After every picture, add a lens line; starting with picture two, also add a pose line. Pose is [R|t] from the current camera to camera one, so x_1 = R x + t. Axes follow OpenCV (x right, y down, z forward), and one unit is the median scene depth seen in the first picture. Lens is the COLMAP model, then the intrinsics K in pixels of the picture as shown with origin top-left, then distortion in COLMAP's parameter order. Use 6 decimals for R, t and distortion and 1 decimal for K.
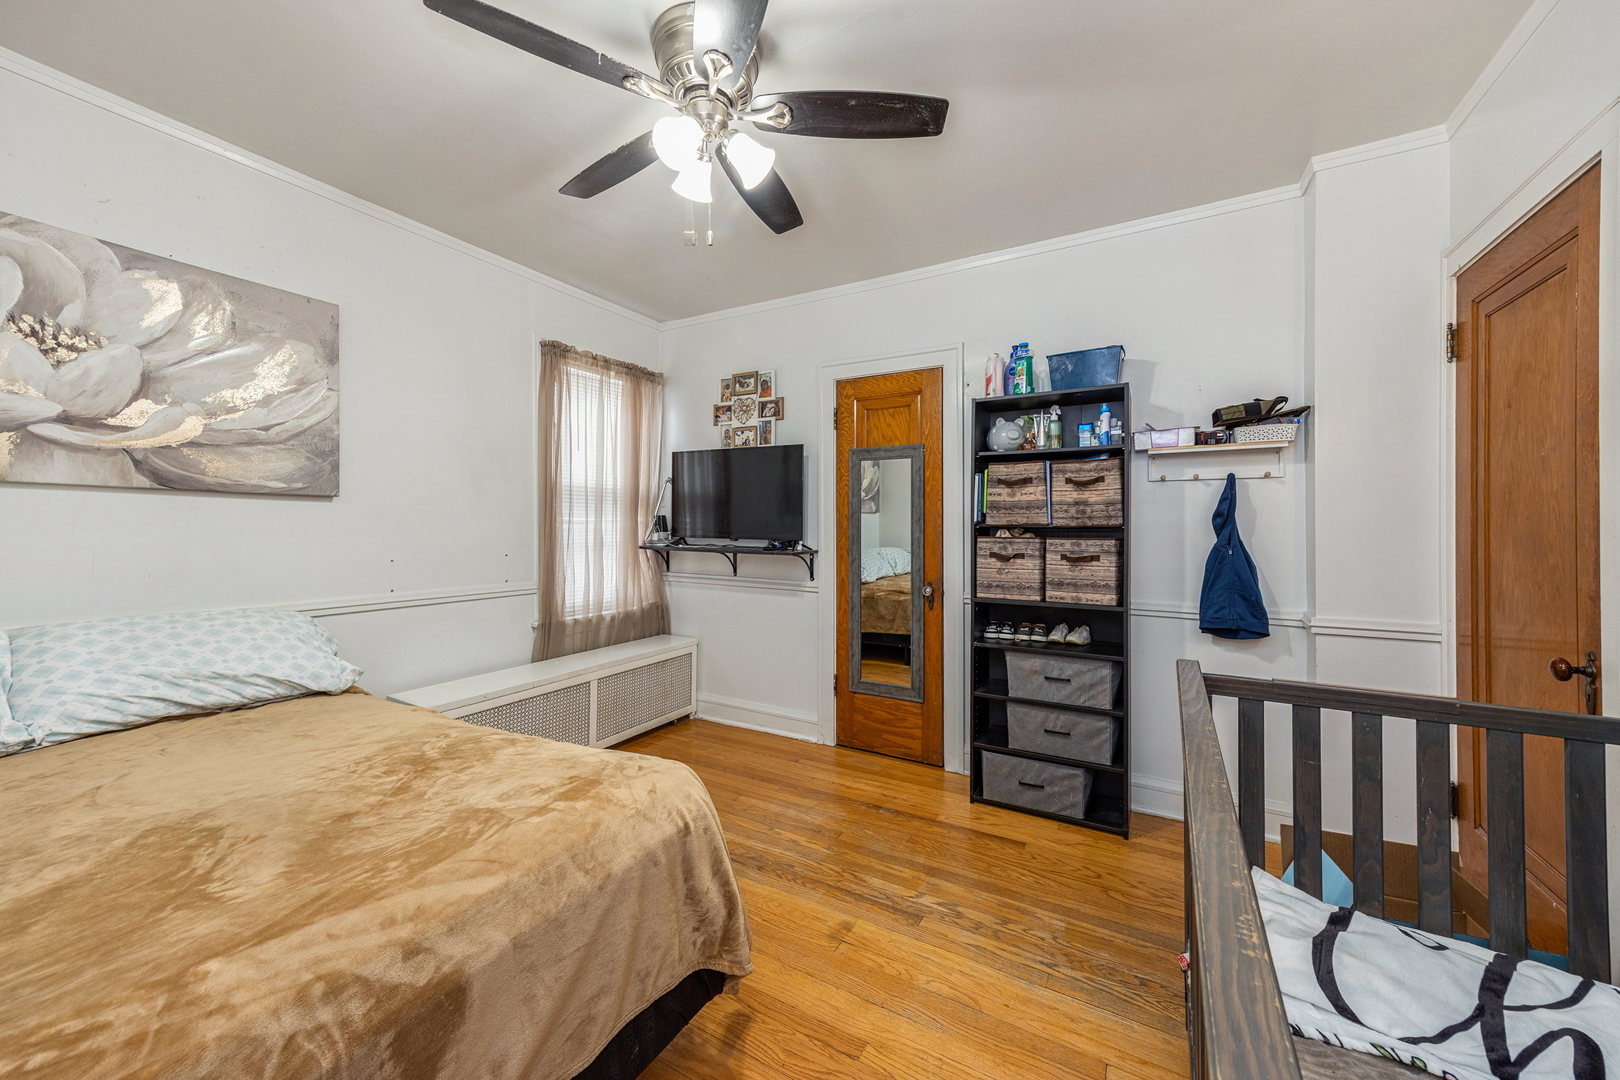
lens RADIAL K [[605.8, 0, 803.2], [0, 605.8, 530.2], [0, 0, 1]] dist [0.012344, 0.000206]
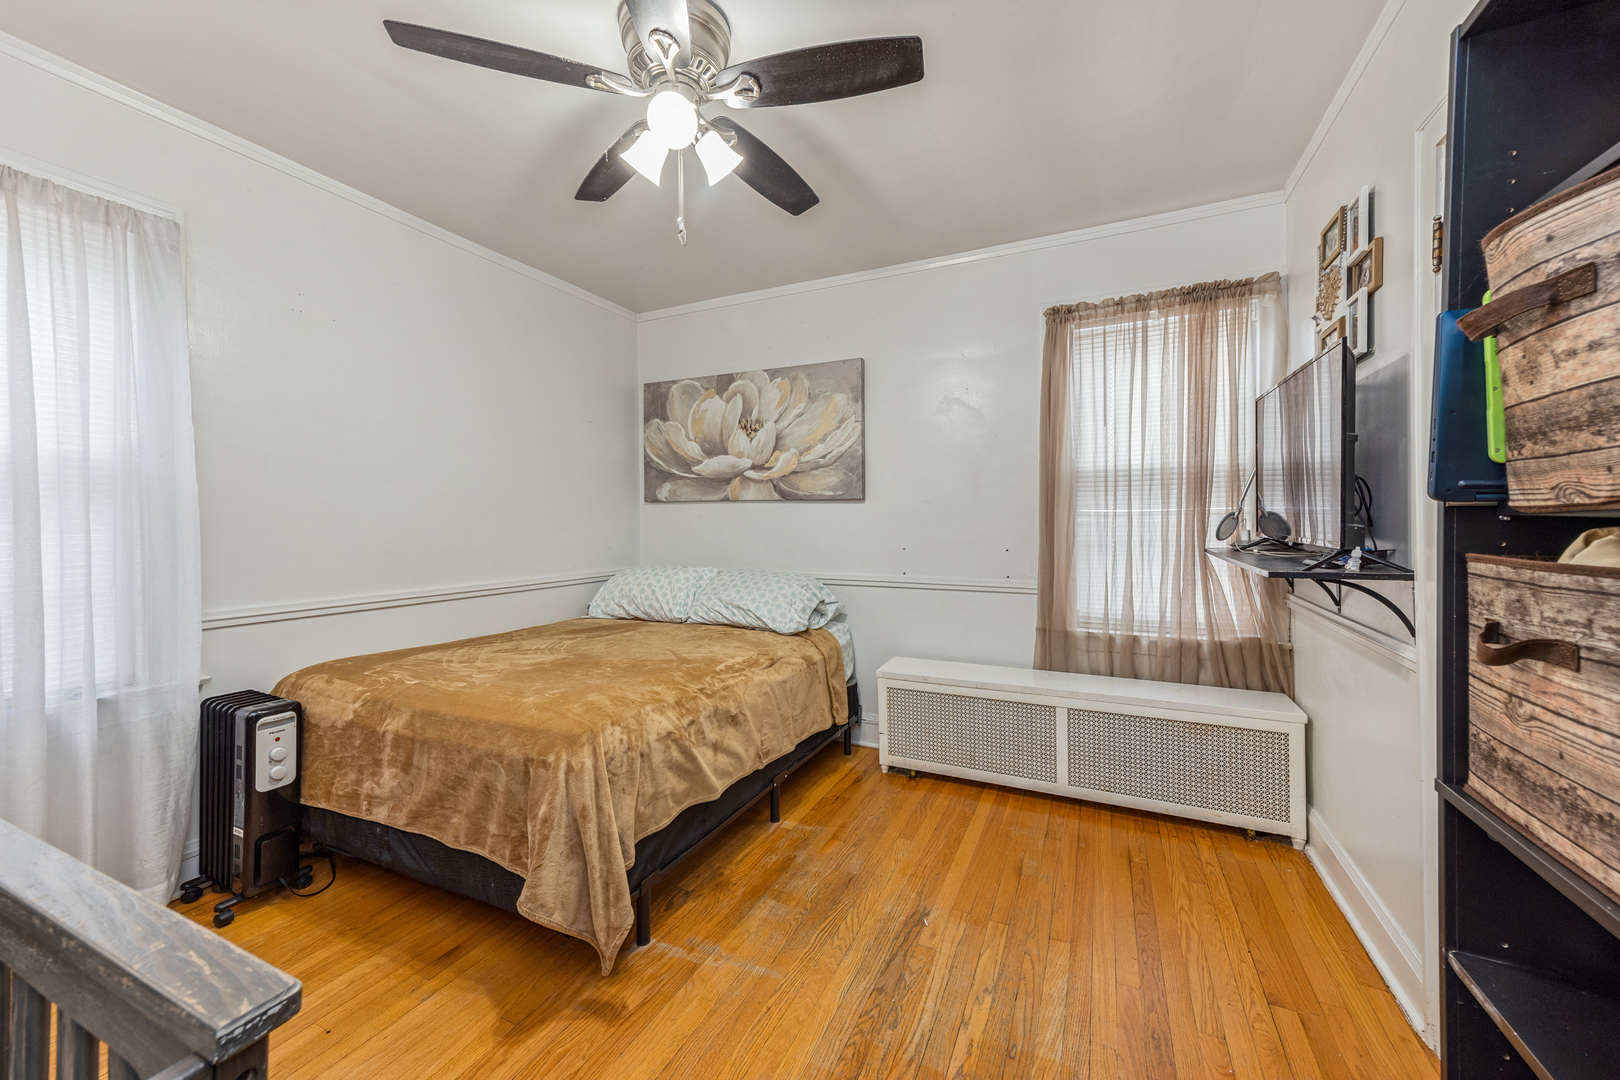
lens RADIAL K [[605.8, 0, 803.2], [0, 605.8, 530.2], [0, 0, 1]] dist [0.012344, 0.000206]
pose [[0.087504, 0.012348, -0.996088, 0.587842], [-0.003220, 0.999921, 0.012113, -0.001913], [0.996159, 0.002148, 0.087537, 0.775454]]
